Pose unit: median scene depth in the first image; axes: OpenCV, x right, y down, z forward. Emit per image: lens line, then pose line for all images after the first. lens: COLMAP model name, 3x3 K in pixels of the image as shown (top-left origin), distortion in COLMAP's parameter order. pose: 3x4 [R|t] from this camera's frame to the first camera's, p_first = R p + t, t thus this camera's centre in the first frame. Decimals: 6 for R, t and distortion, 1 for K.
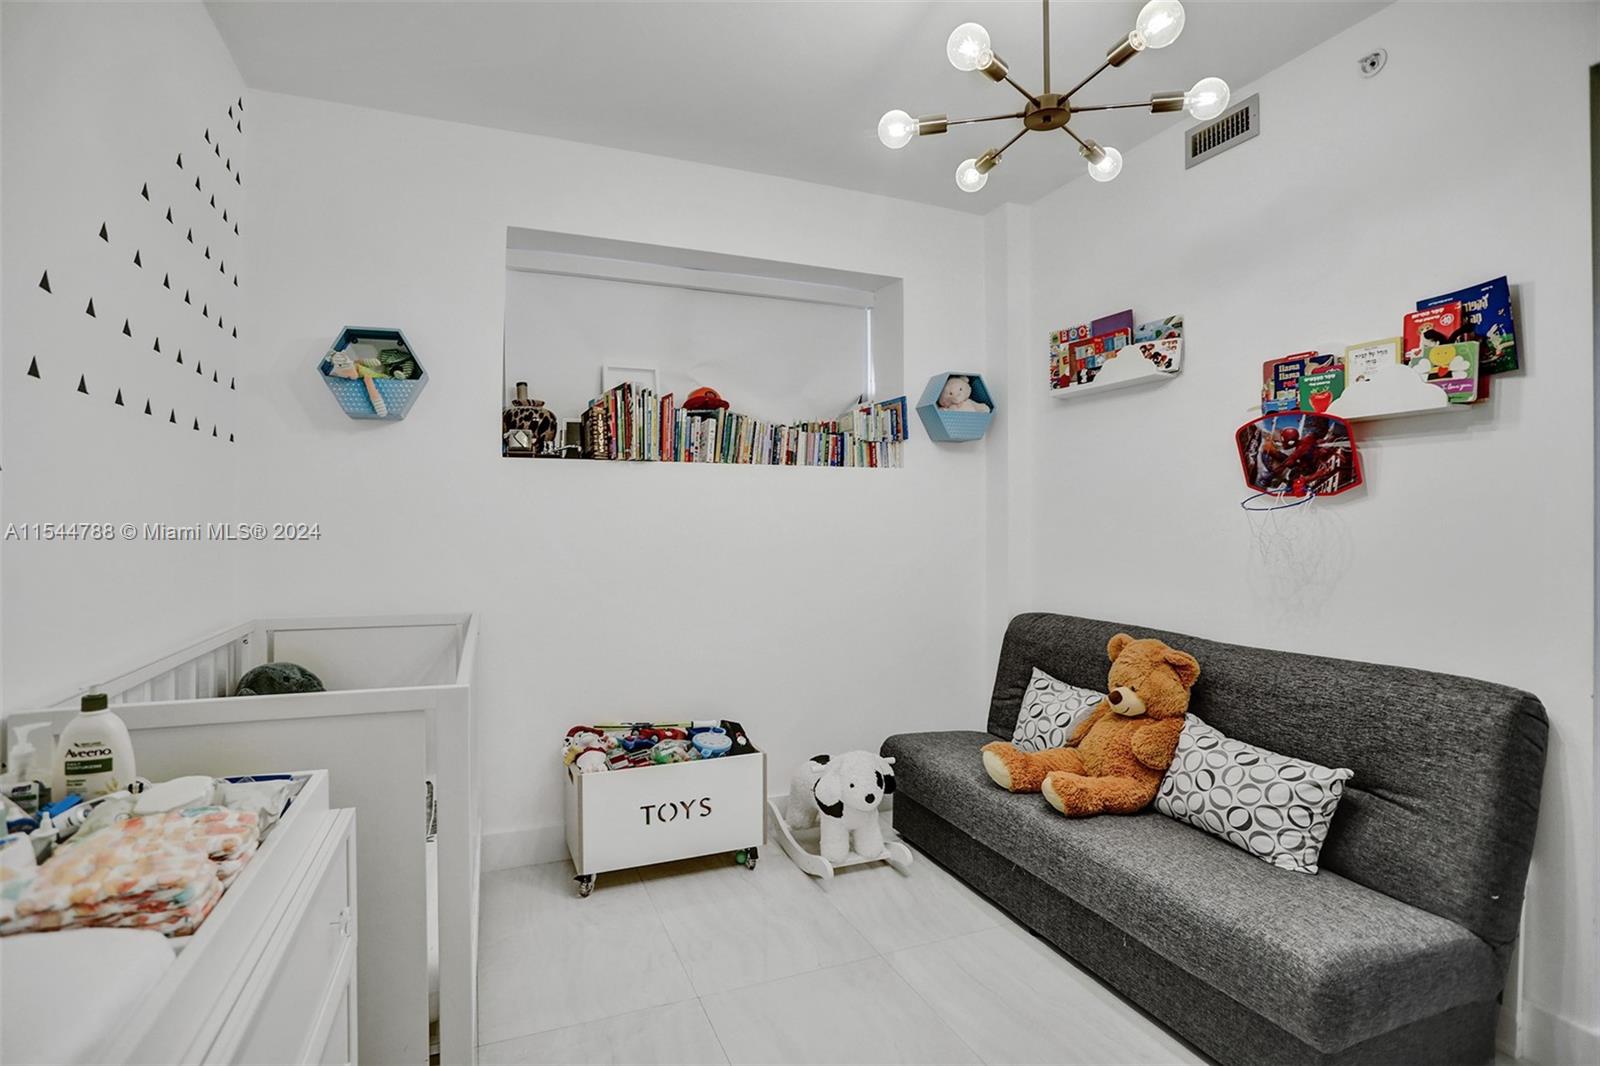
lens RADIAL K [[758.3, 0, 795.3], [0, 758.3, 516.0], [0, 0, 1]] dist [-0.038424, 0.000873]
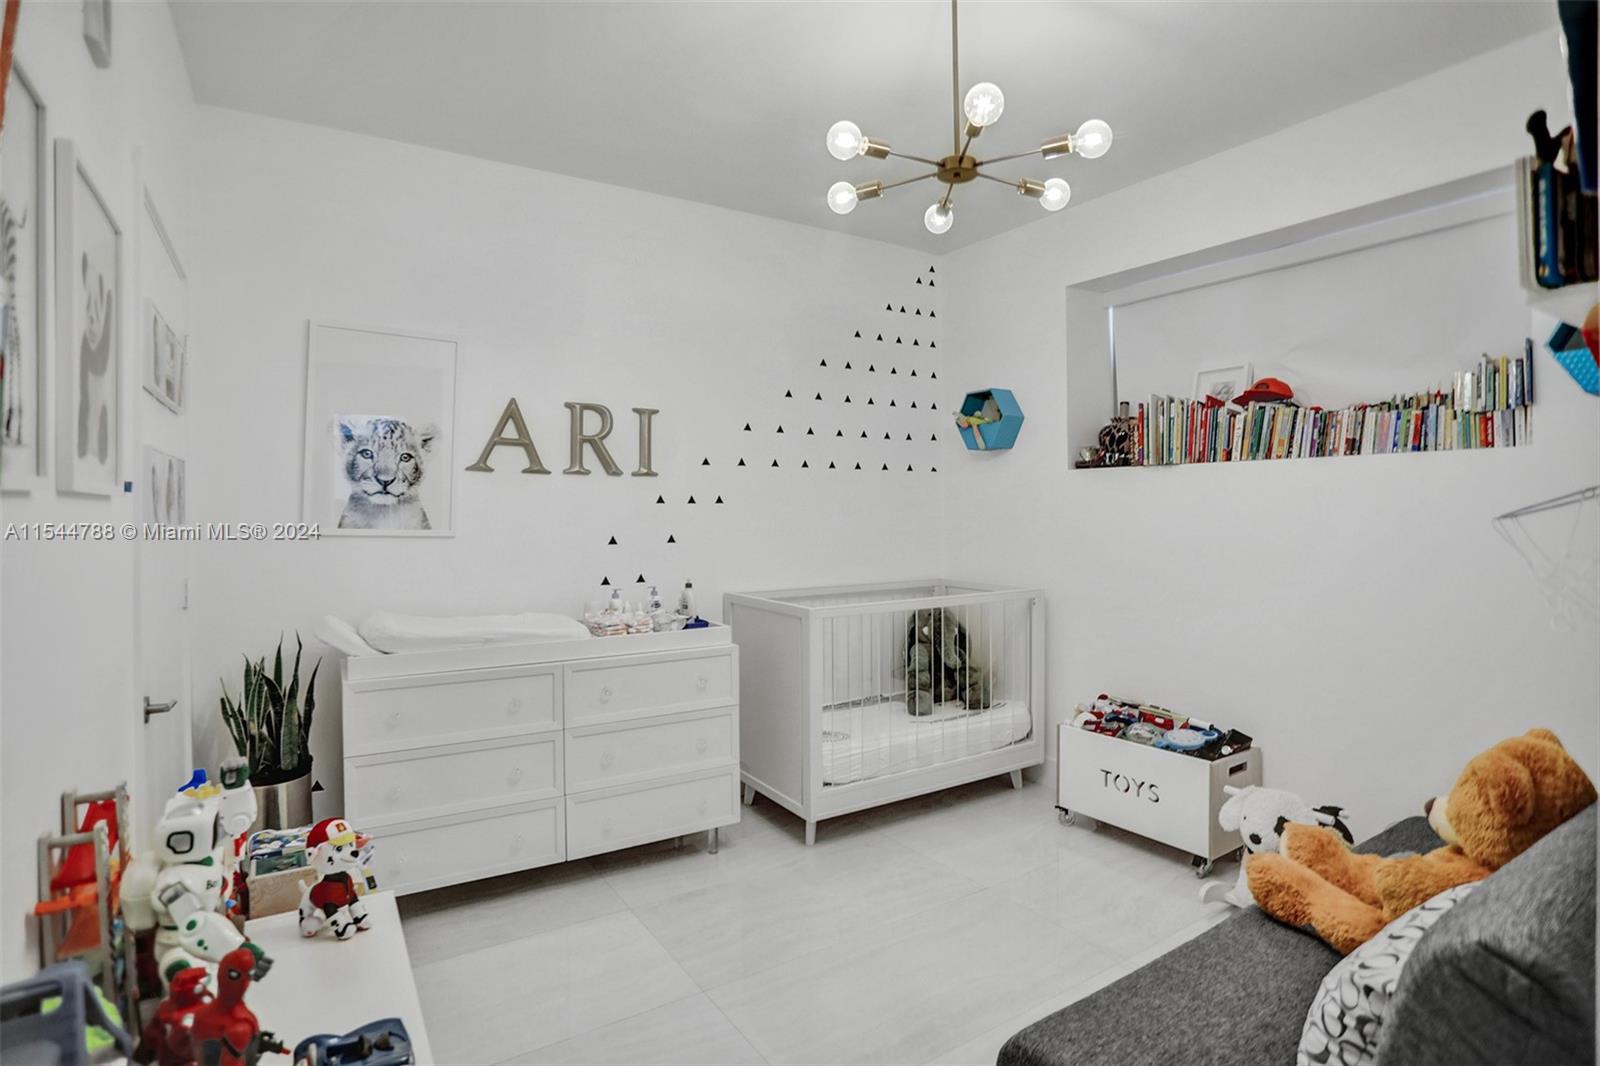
lens RADIAL K [[786.5, 0, 800.0], [0, 786.5, 533.0], [0, 0, 1]] dist [-0.040303, 0.000485]
pose [[0.200856, 0.022202, -0.979369, 0.718488], [0.000212, 0.999742, 0.022708, -0.001932], [0.979621, -0.004769, 0.200799, 0.257665]]
